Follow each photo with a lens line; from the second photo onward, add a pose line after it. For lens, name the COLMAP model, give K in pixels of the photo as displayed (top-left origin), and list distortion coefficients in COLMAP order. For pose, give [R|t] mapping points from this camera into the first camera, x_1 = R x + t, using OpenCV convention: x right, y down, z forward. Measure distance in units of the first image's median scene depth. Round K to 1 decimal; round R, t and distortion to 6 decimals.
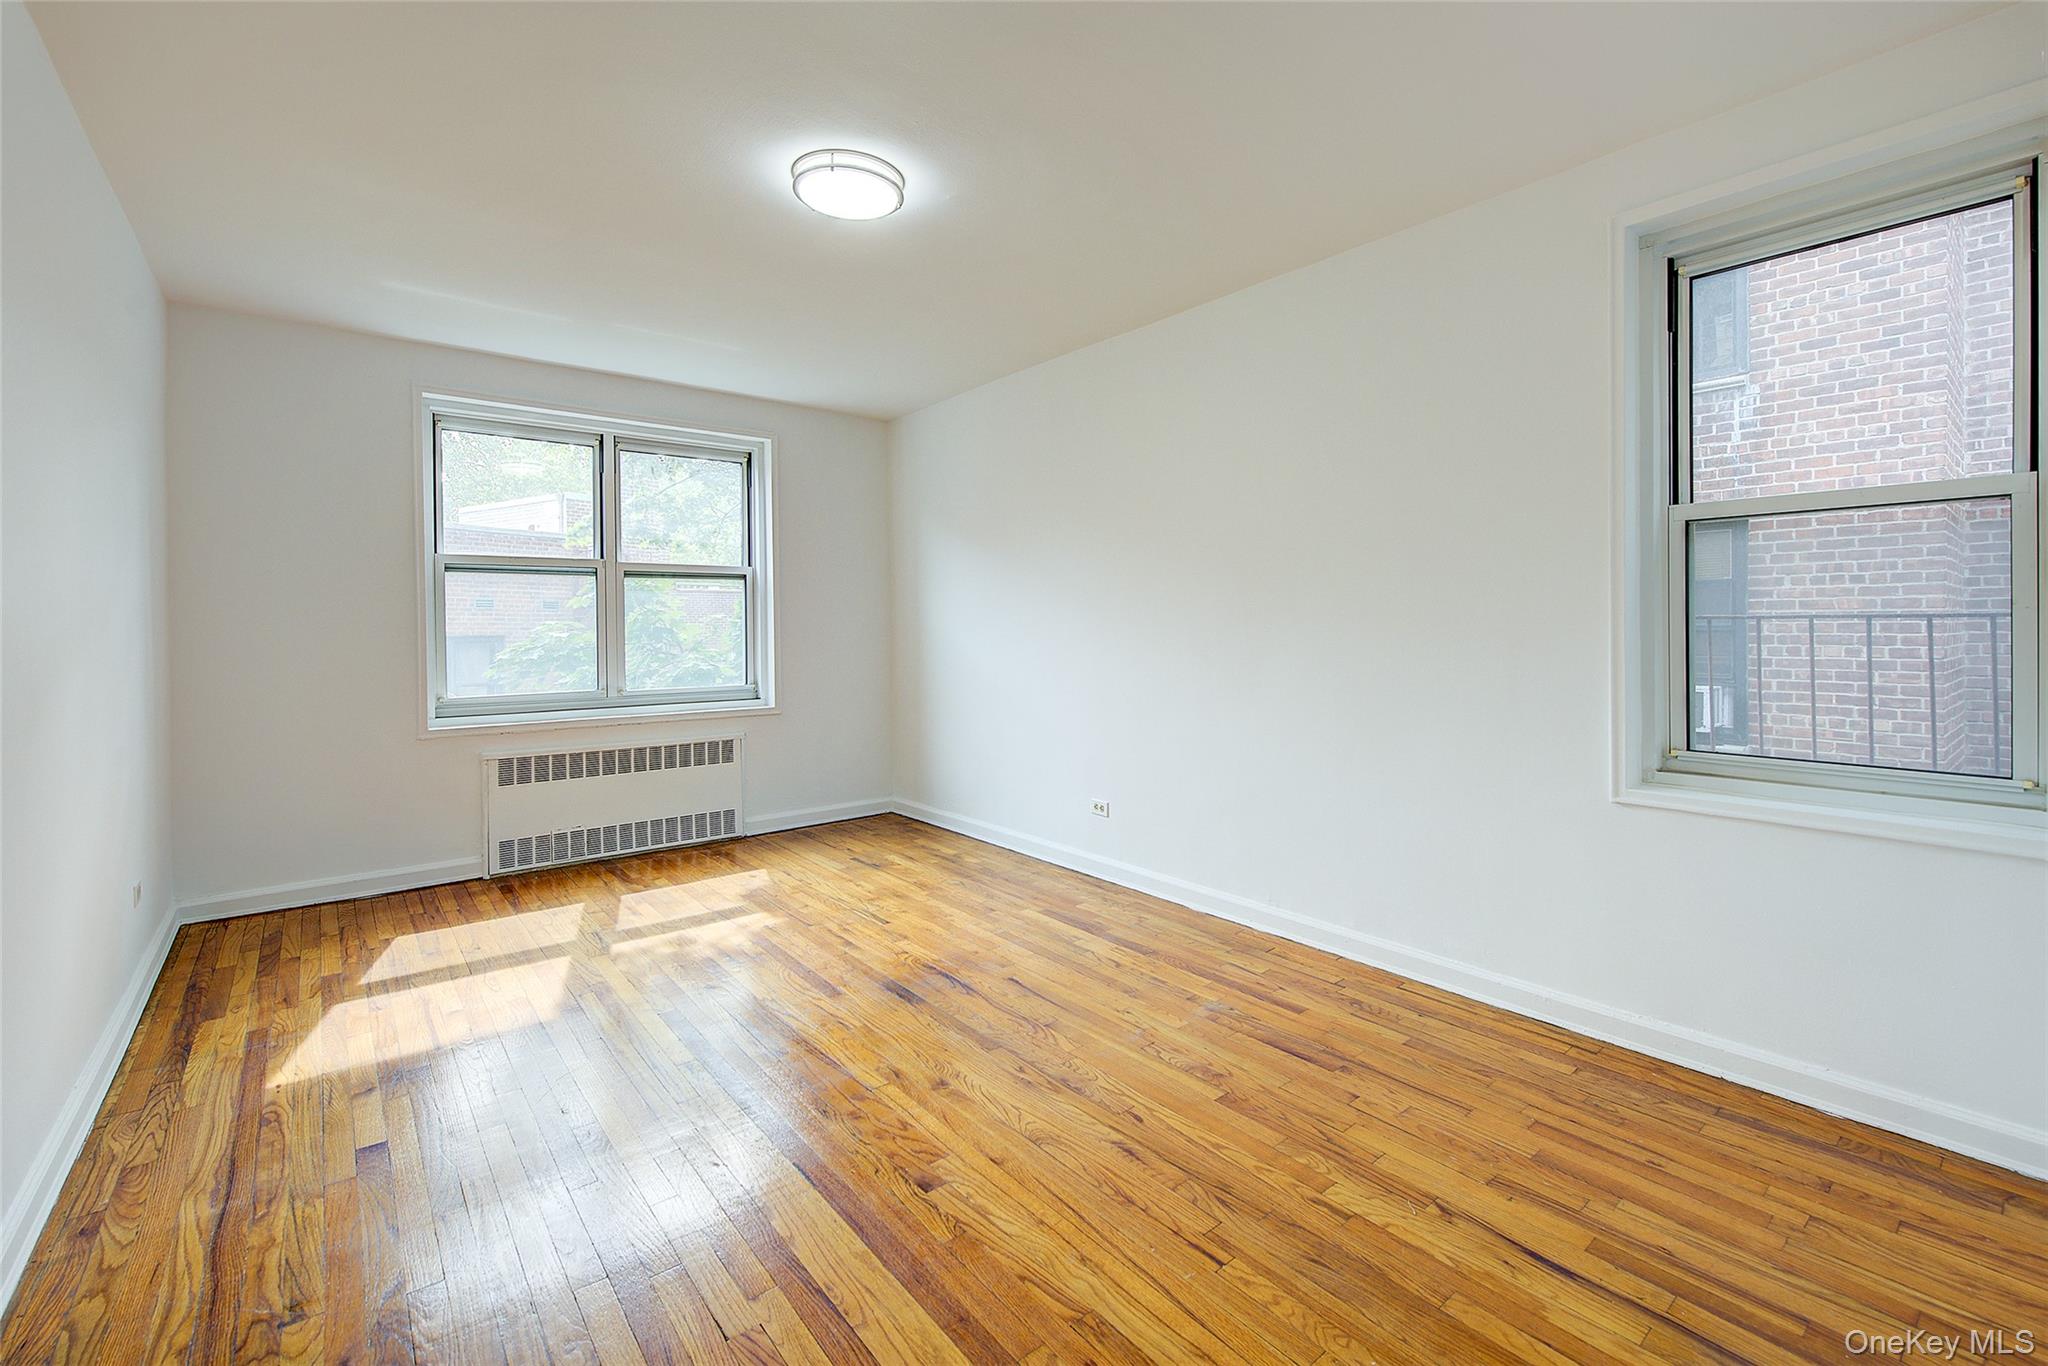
lens RADIAL K [[861.6, 0, 1048.3], [0, 861.6, 650.1], [0, 0, 1]] dist [-0.000364, -0.000685]
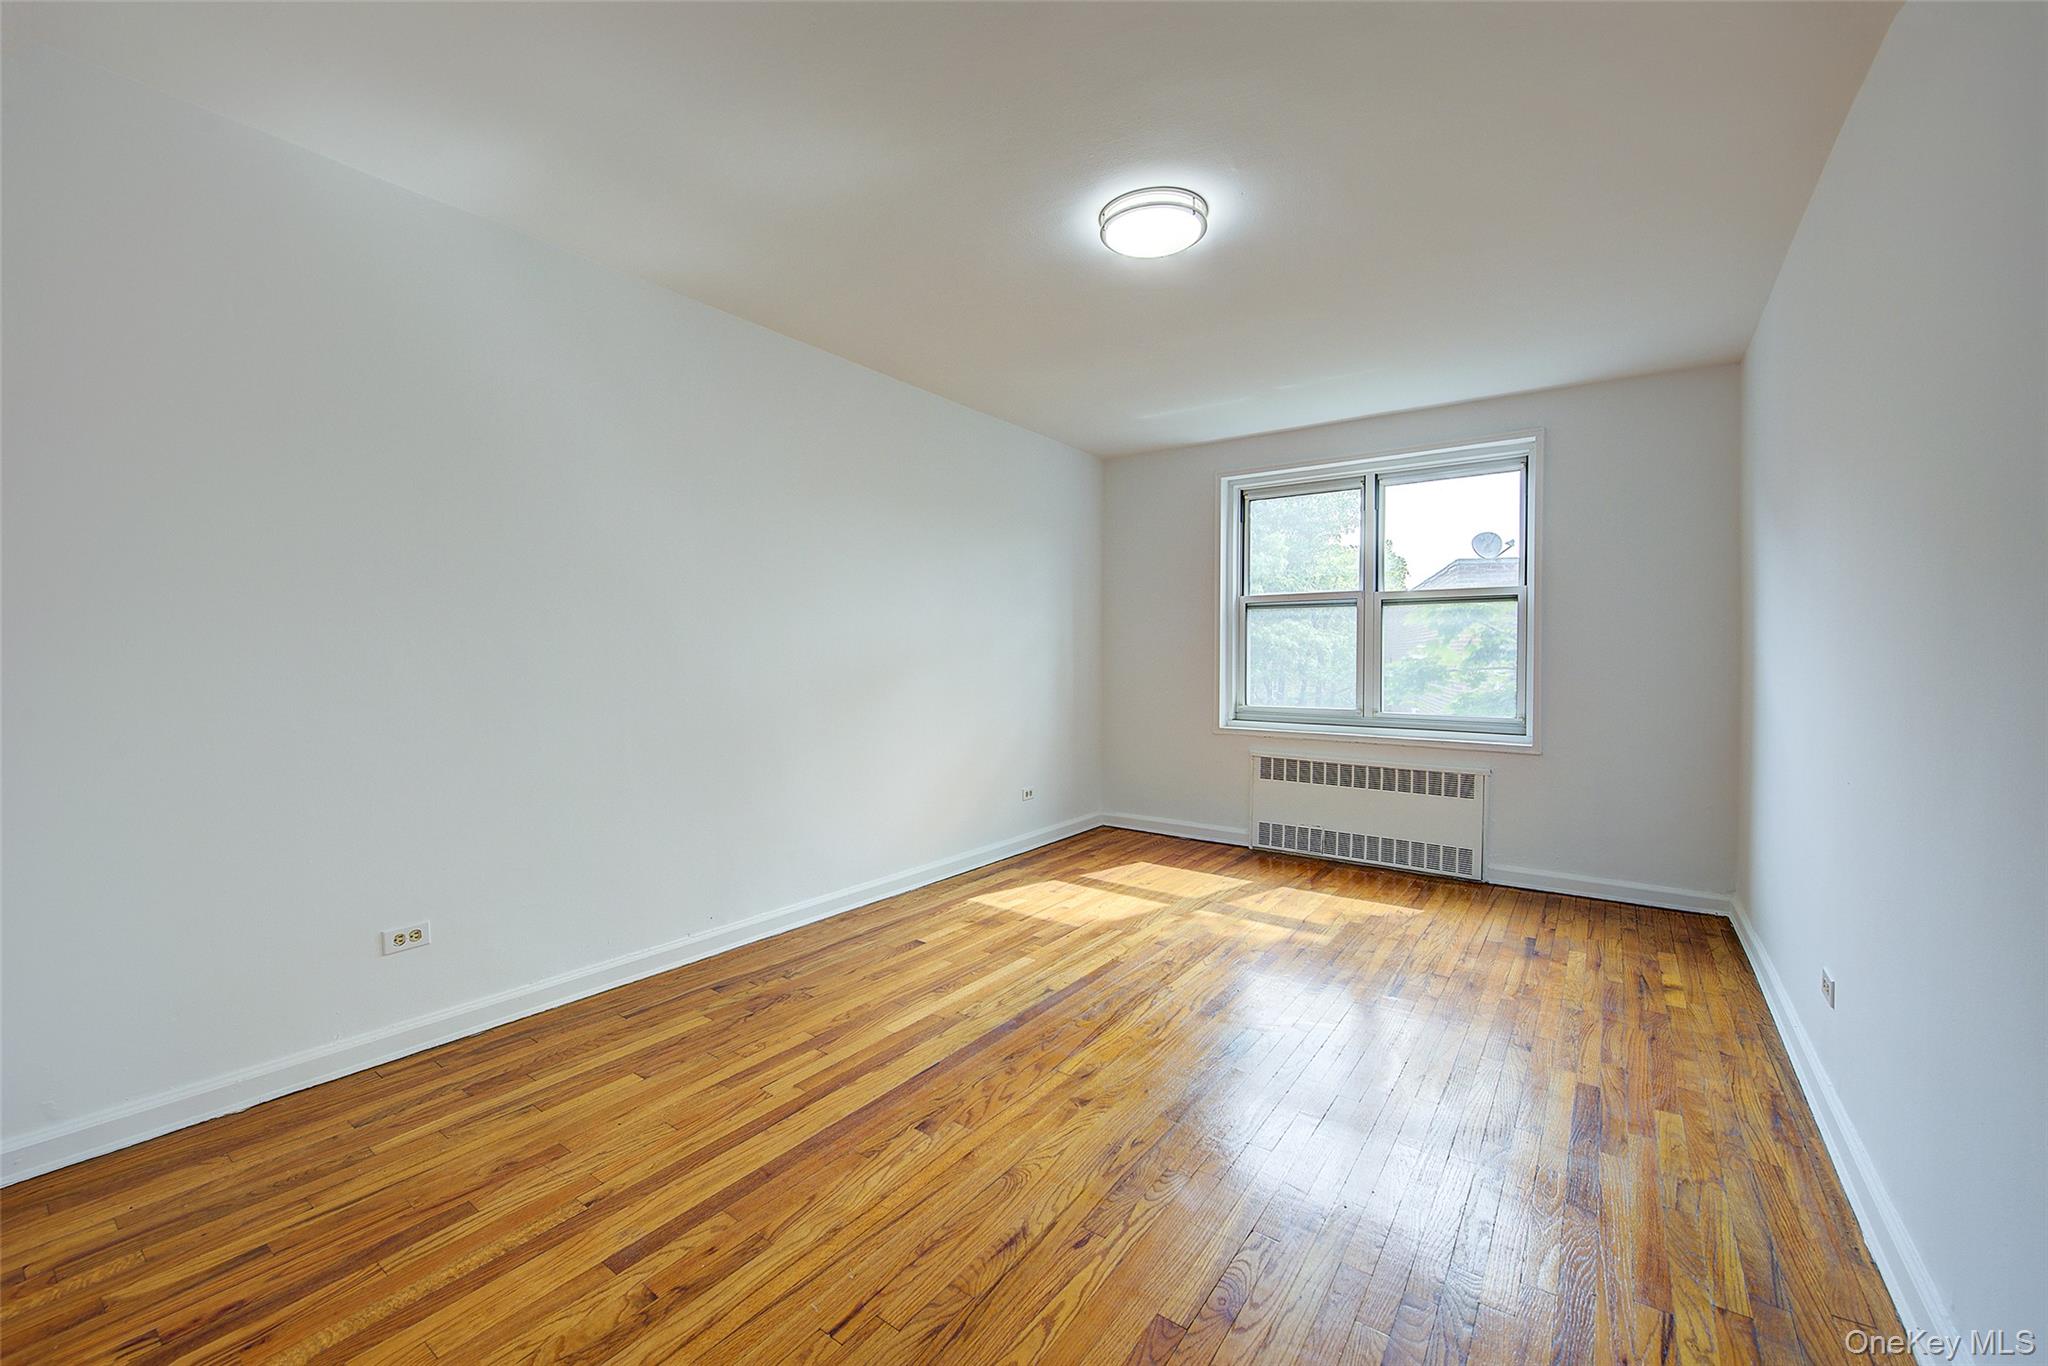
lens RADIAL K [[818.7, 0, 1032.0], [0, 818.7, 673.8], [0, 0, 1]] dist [0.003798, -0.002445]
pose [[0.236962, 0.024986, -0.971198, 0.457660], [-0.029646, 0.999390, 0.018478, -0.006877], [0.971066, 0.024414, 0.237558, 0.413285]]
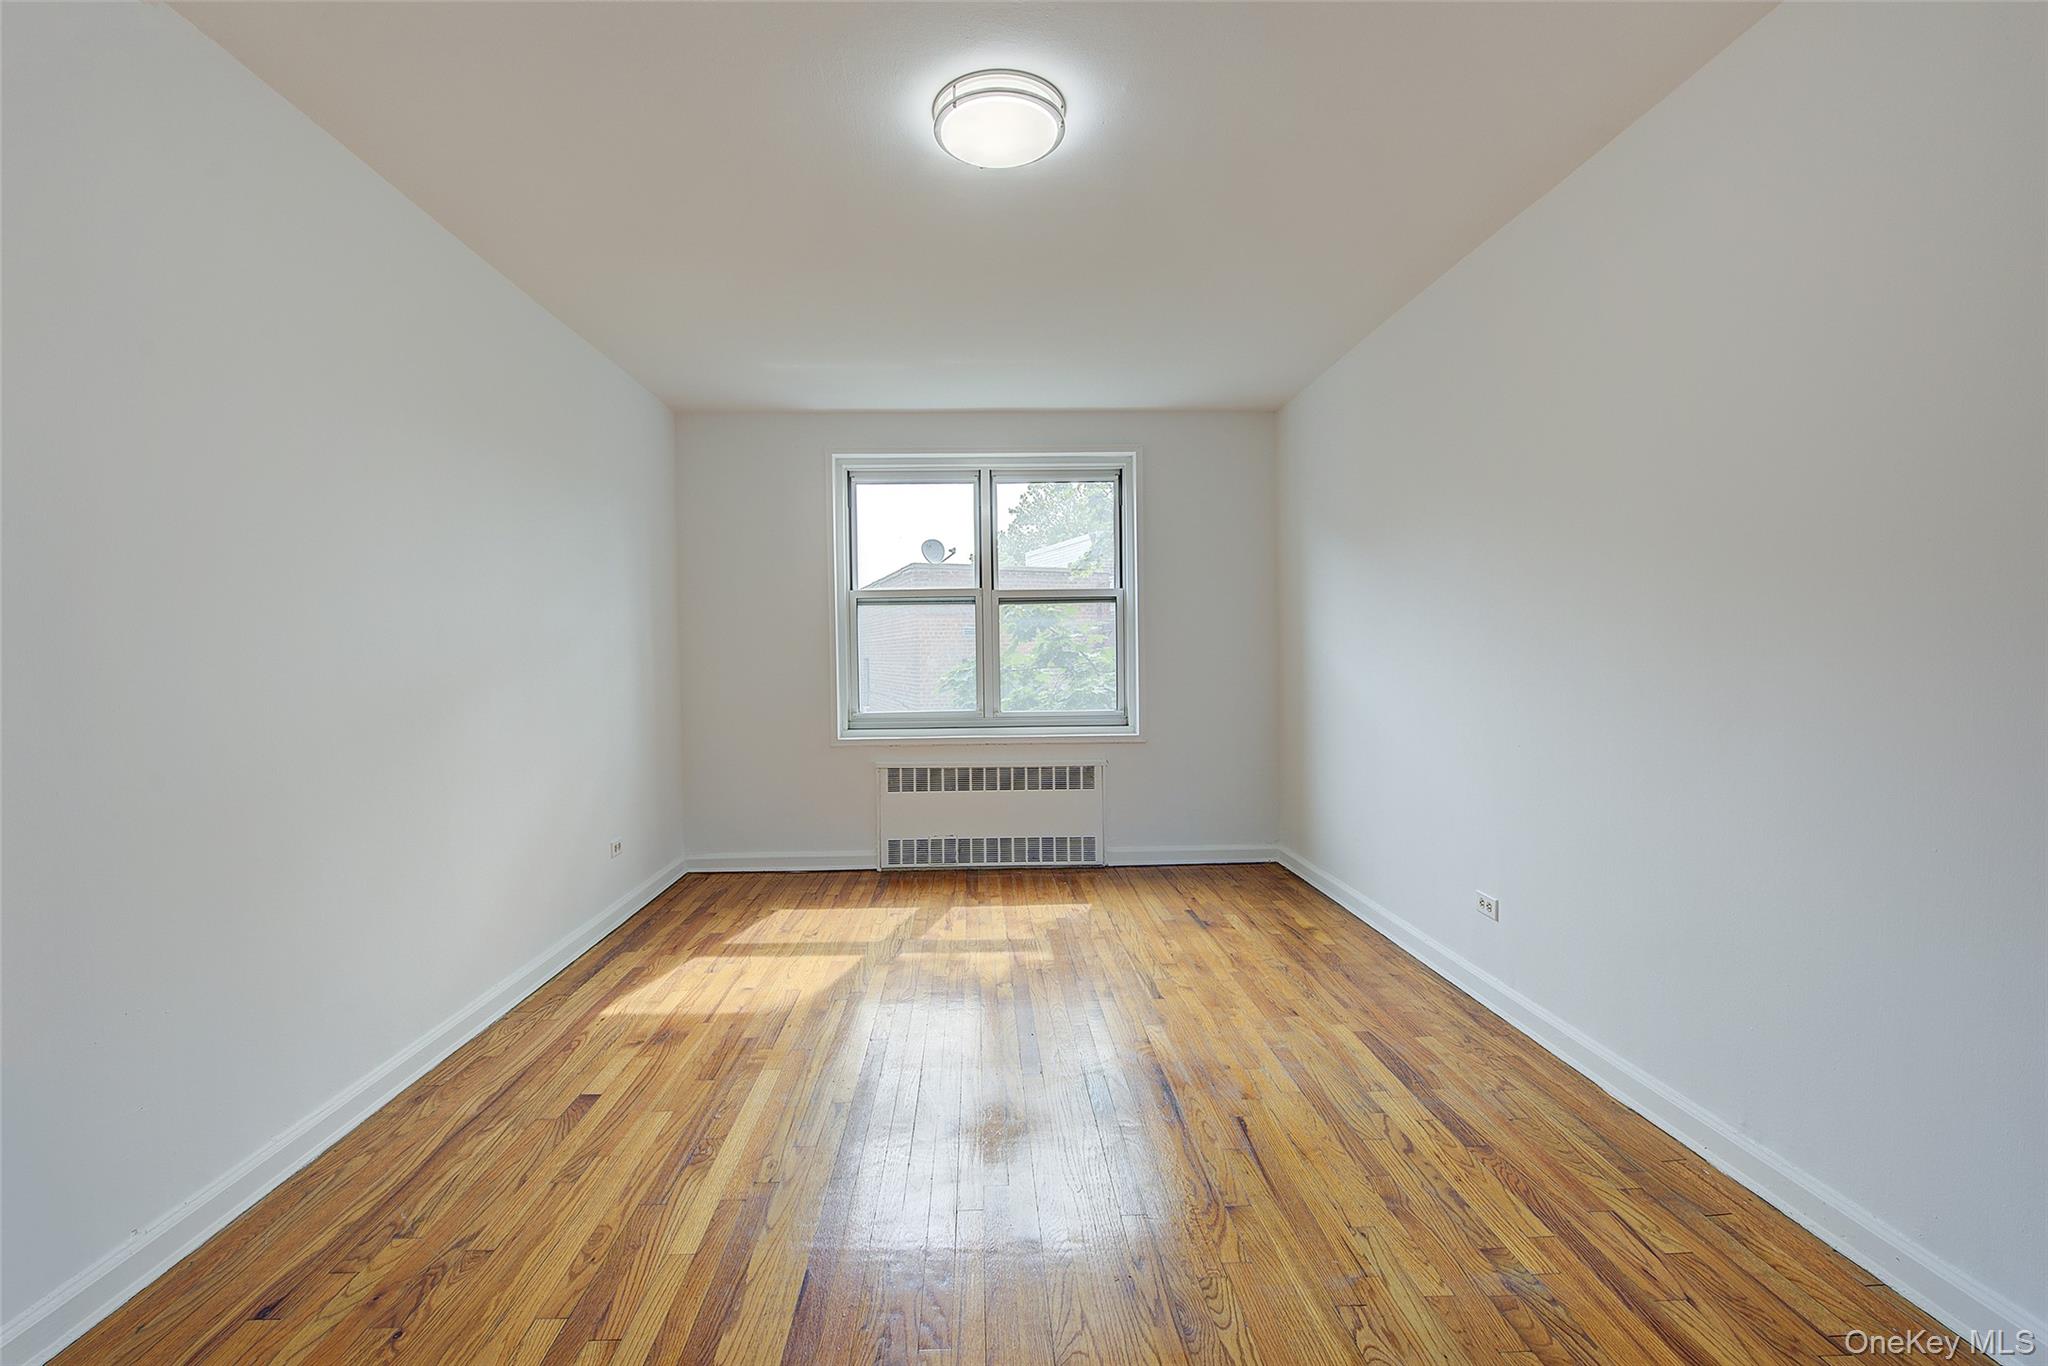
lens RADIAL K [[861.6, 0, 1012.5], [0, 861.6, 680.0], [0, 0, 1]] dist [-0.000364, -0.000685]
pose [[0.779478, 0.012432, -0.626306, 0.209165], [-0.006325, 0.999908, 0.011976, -0.004976], [0.626398, -0.005374, 0.779485, 0.233210]]
